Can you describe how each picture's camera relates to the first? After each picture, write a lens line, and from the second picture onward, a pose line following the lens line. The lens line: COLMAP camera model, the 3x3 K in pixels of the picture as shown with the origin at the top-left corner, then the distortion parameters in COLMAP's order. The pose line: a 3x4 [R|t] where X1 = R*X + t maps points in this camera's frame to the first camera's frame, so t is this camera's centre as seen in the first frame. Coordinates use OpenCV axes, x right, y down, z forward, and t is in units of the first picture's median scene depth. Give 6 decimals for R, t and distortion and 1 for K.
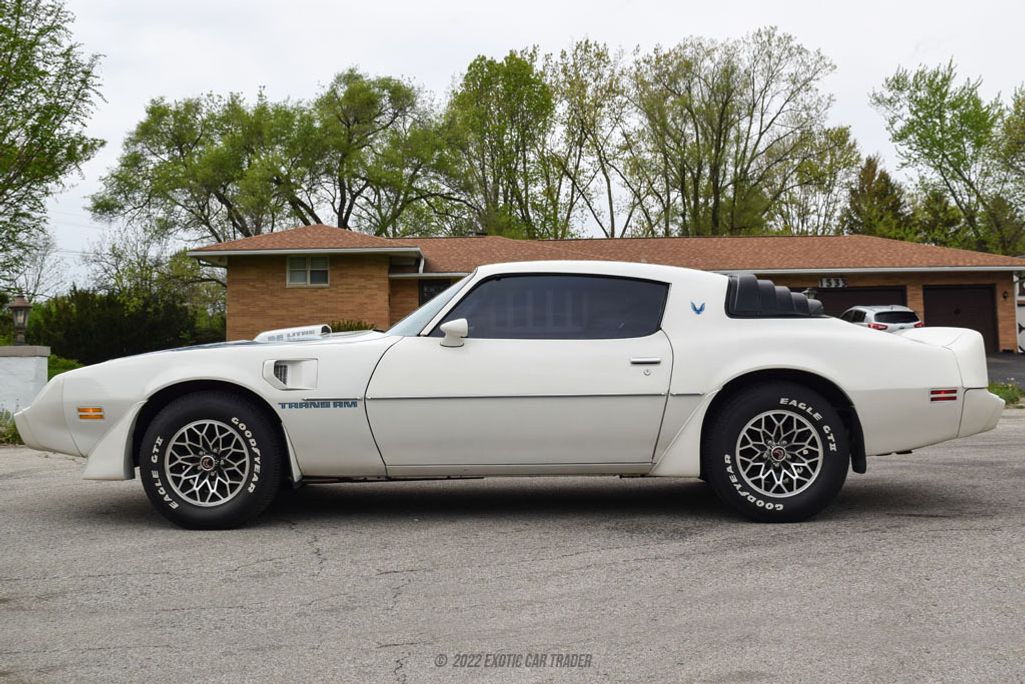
lens RADIAL K [[1114.4, 0, 494.2], [0, 1114.4, 260.1], [0, 0, 1]] dist [-0.063295, 0.000000]
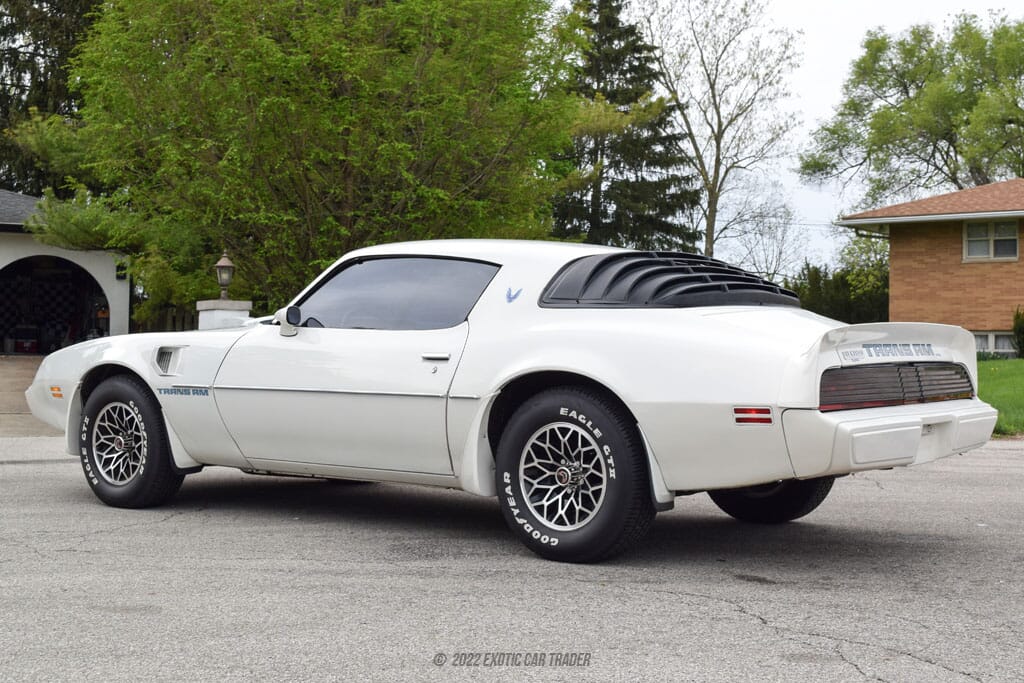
lens RADIAL K [[1395.3, 0, 516.6], [0, 1395.3, 331.1], [0, 0, 1]] dist [-0.055151, 0.000000]
pose [[0.813015, 0.015426, -0.582038, 0.798325], [0.027845, 0.997475, 0.065331, 0.002621], [0.581576, -0.069322, 0.810533, 0.164069]]
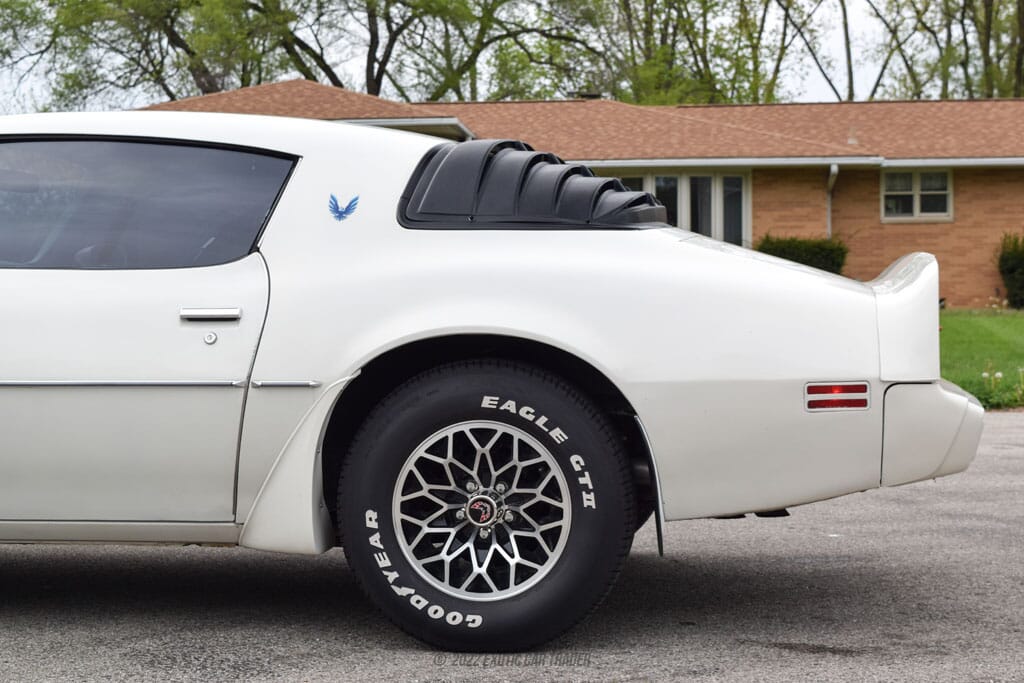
lens RADIAL K [[1836.3, 0, 517.7], [0, 1836.3, 337.5], [0, 0, 1]] dist [0.002798, 0.000000]
pose [[0.995825, 0.010362, -0.090690, 0.336287], [-0.000846, 0.994540, 0.104350, 0.016659], [0.091276, -0.103837, 0.990397, 0.215696]]
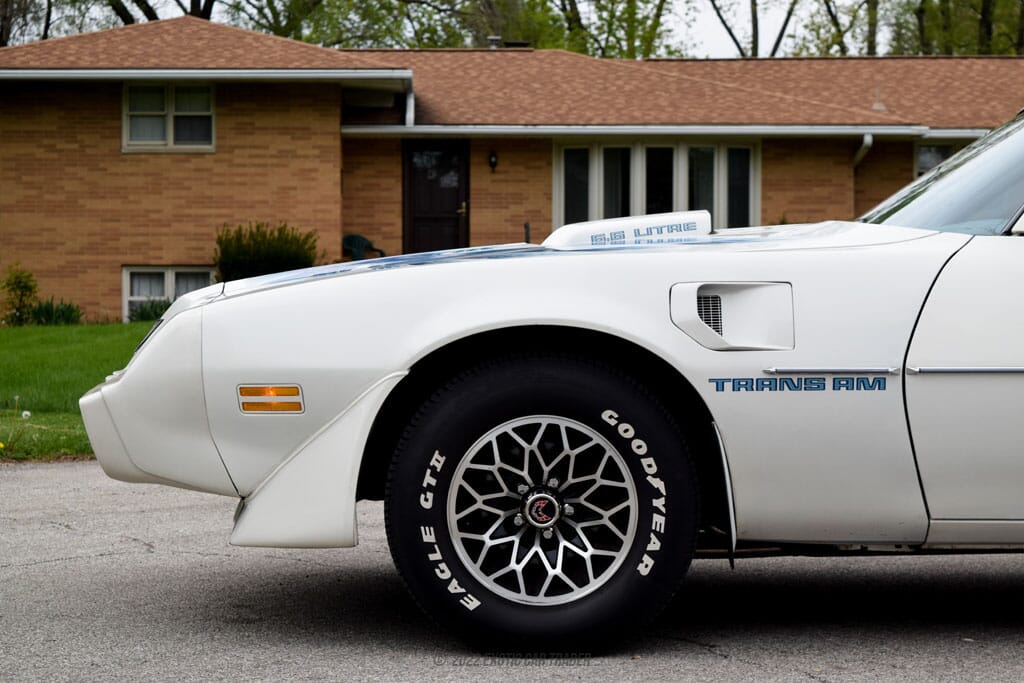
lens RADIAL K [[2339.4, 0, 504.6], [0, 2339.4, 345.1], [0, 0, 1]] dist [0.067691, 0.000000]
pose [[0.999689, 0.013723, 0.020839, -0.292785], [-0.015768, 0.994724, 0.101364, 0.020017], [-0.019338, -0.101661, 0.994631, 0.059757]]
